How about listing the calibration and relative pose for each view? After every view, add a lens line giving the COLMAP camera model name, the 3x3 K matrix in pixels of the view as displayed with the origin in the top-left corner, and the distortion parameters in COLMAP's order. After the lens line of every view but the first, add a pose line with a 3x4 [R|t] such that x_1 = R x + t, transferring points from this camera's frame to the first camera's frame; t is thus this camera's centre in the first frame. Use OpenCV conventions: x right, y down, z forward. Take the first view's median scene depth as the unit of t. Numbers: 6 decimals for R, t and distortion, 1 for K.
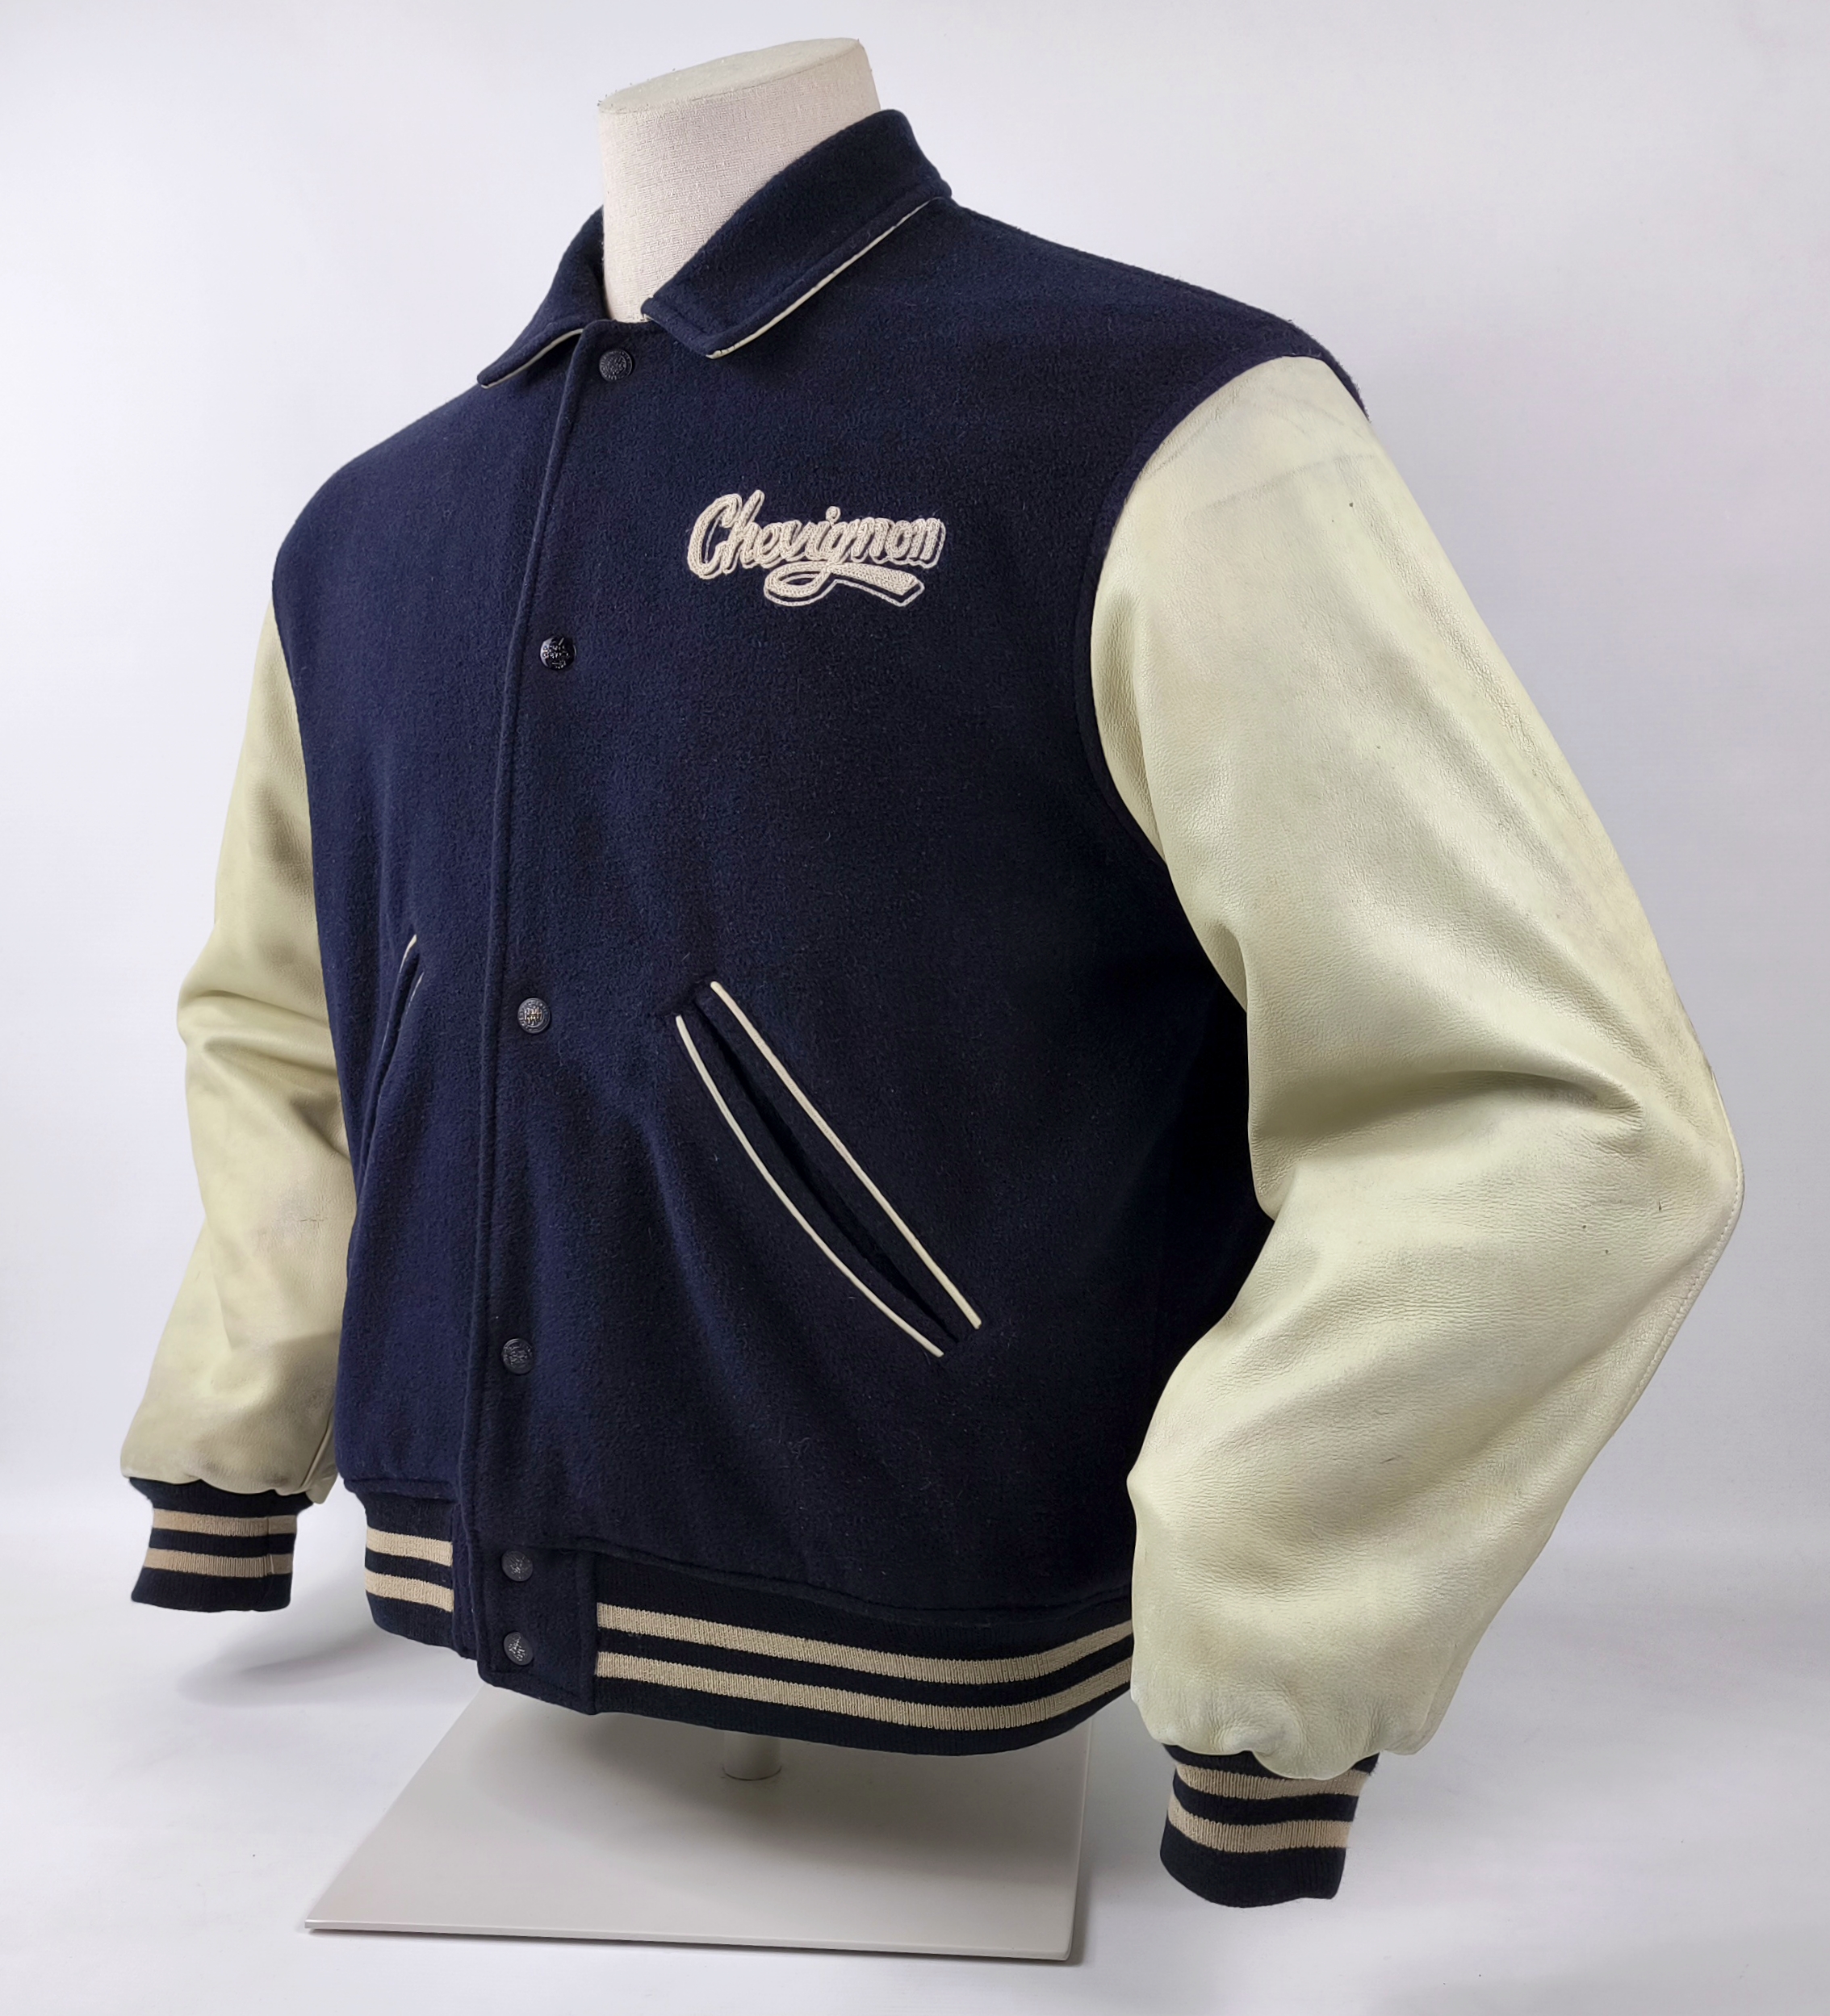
lens RADIAL K [[2150.2, 0, 1019.9], [0, 2150.2, 1050.2], [0, 0, 1]] dist [0.060432, 0.000880]
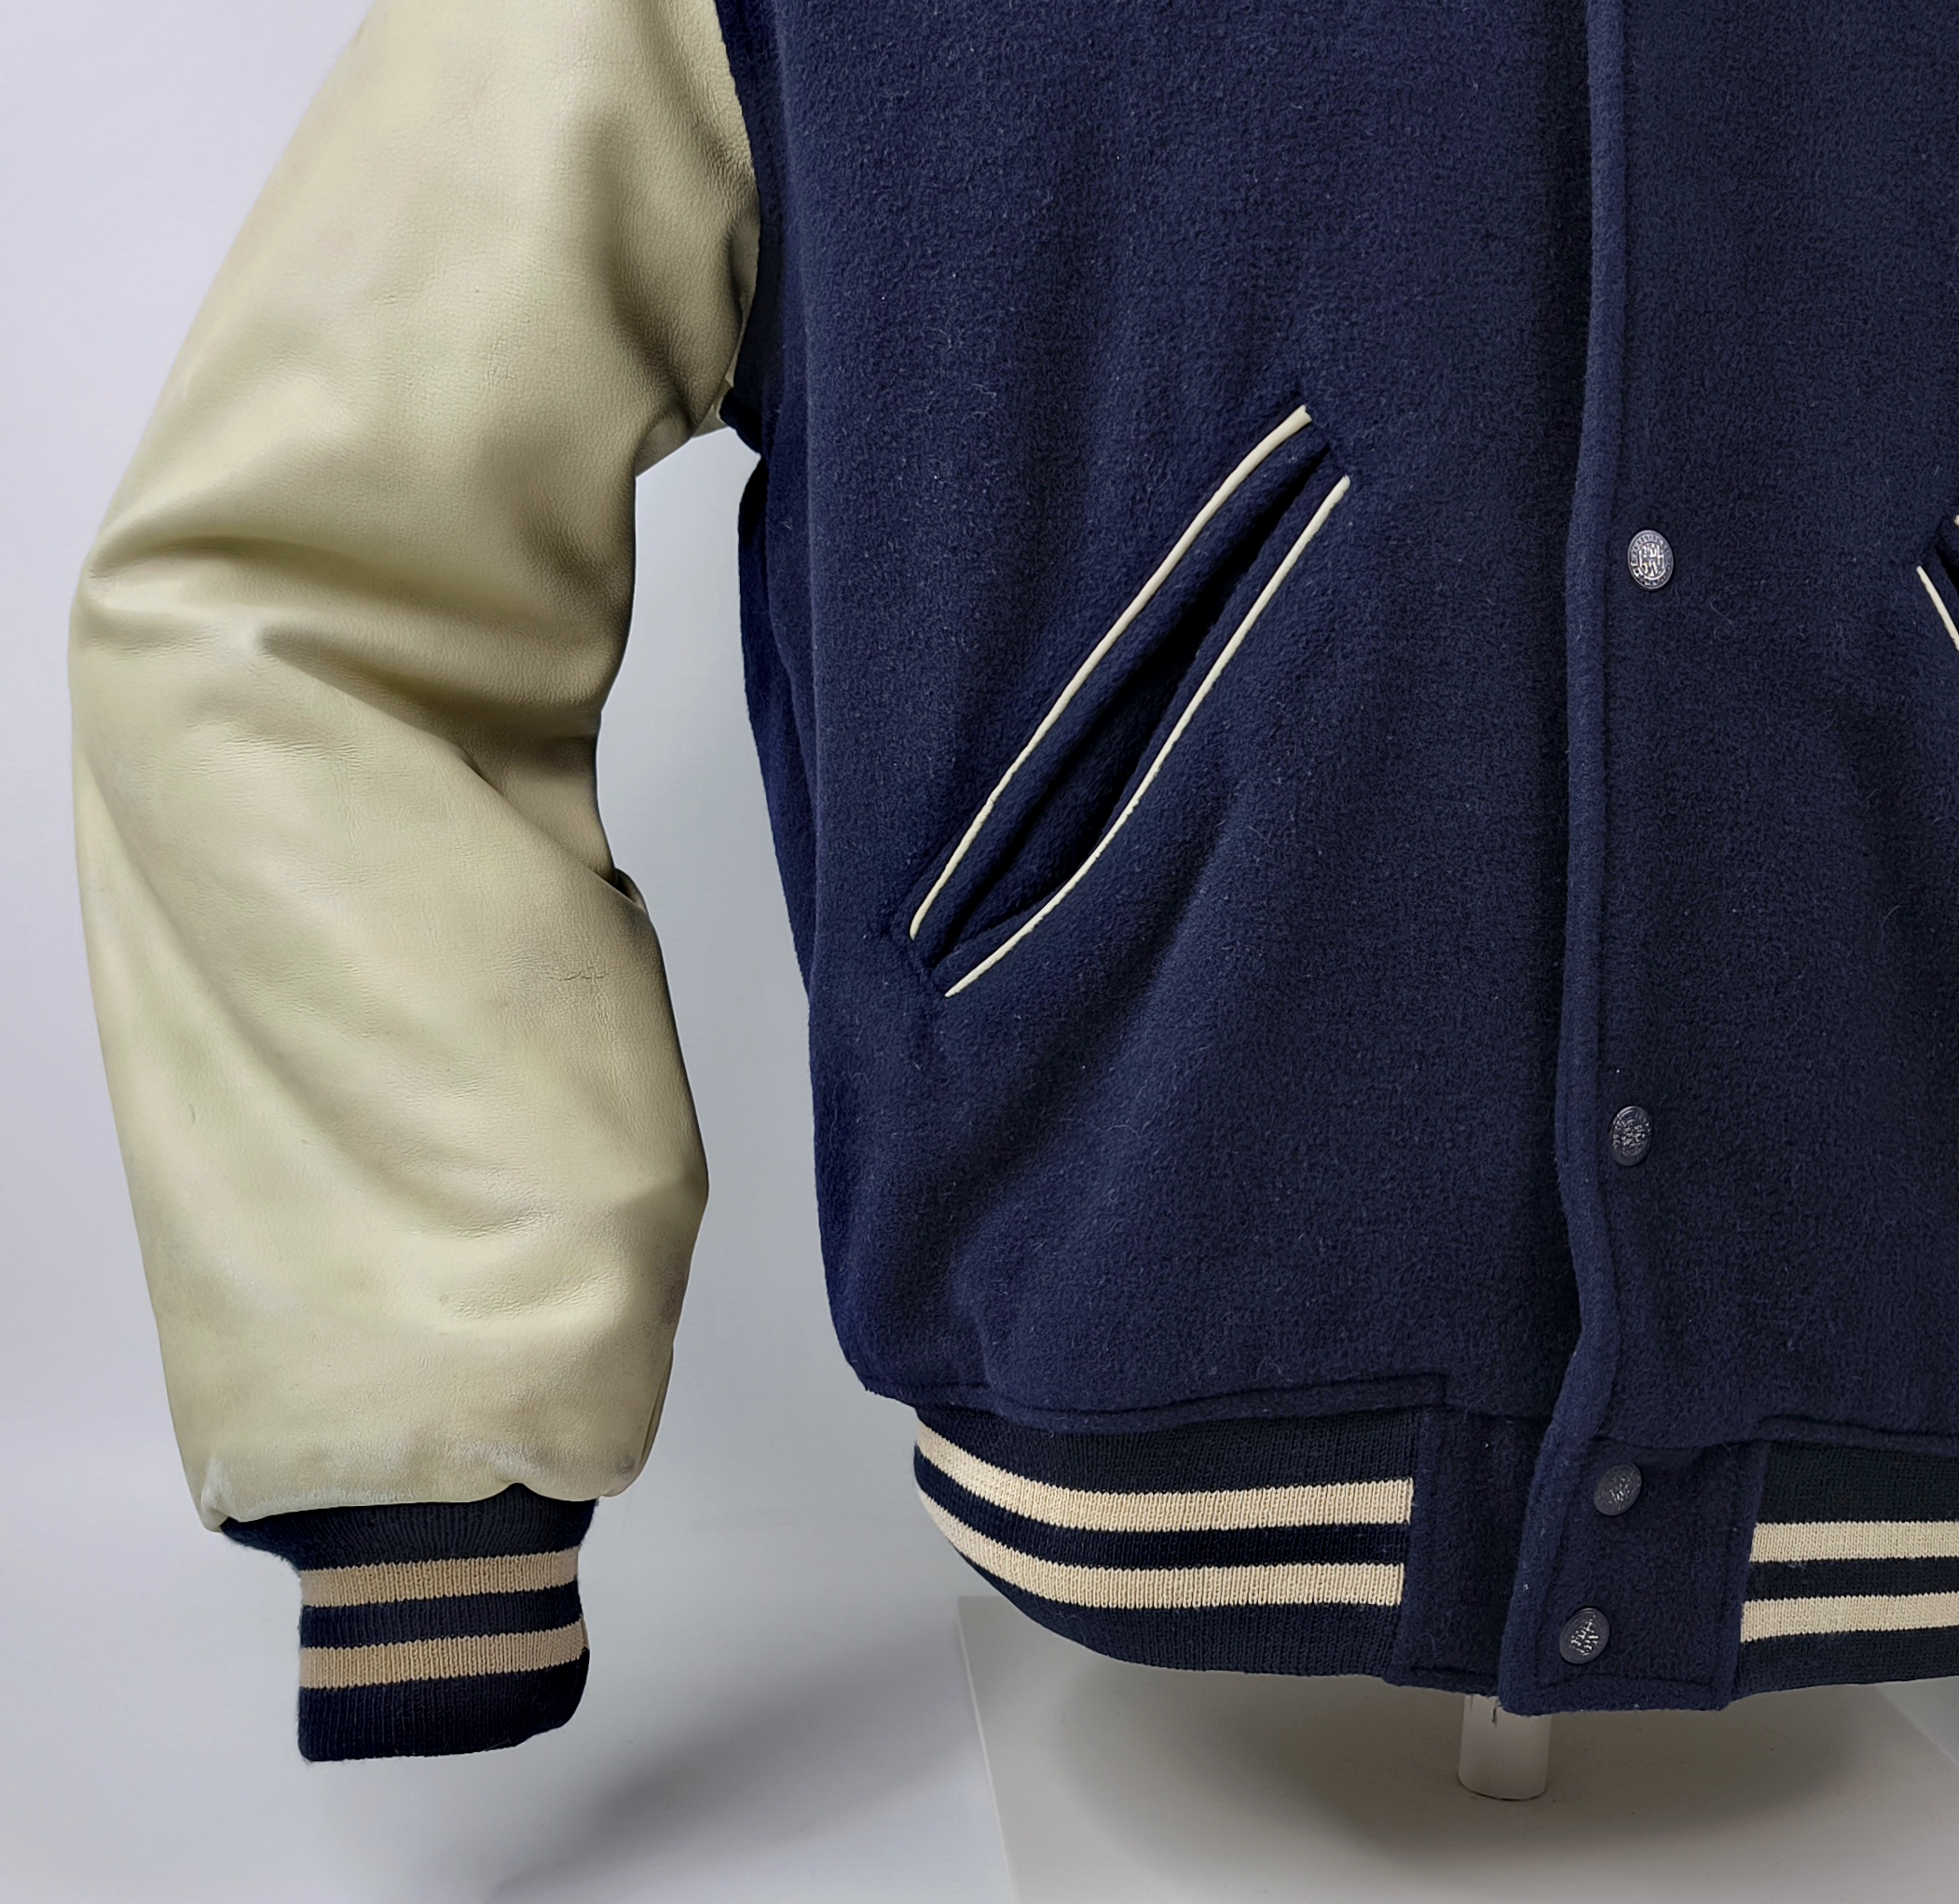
lens RADIAL K [[2503.2, 0, 1140.2], [0, 2503.2, 944.5], [0, 0, 1]] dist [0.080328, -0.096613]
pose [[0.770570, -0.028788, 0.636705, -0.812550], [0.010767, 0.999425, 0.032157, 0.068898], [-0.637265, -0.017923, 0.770437, 0.583455]]
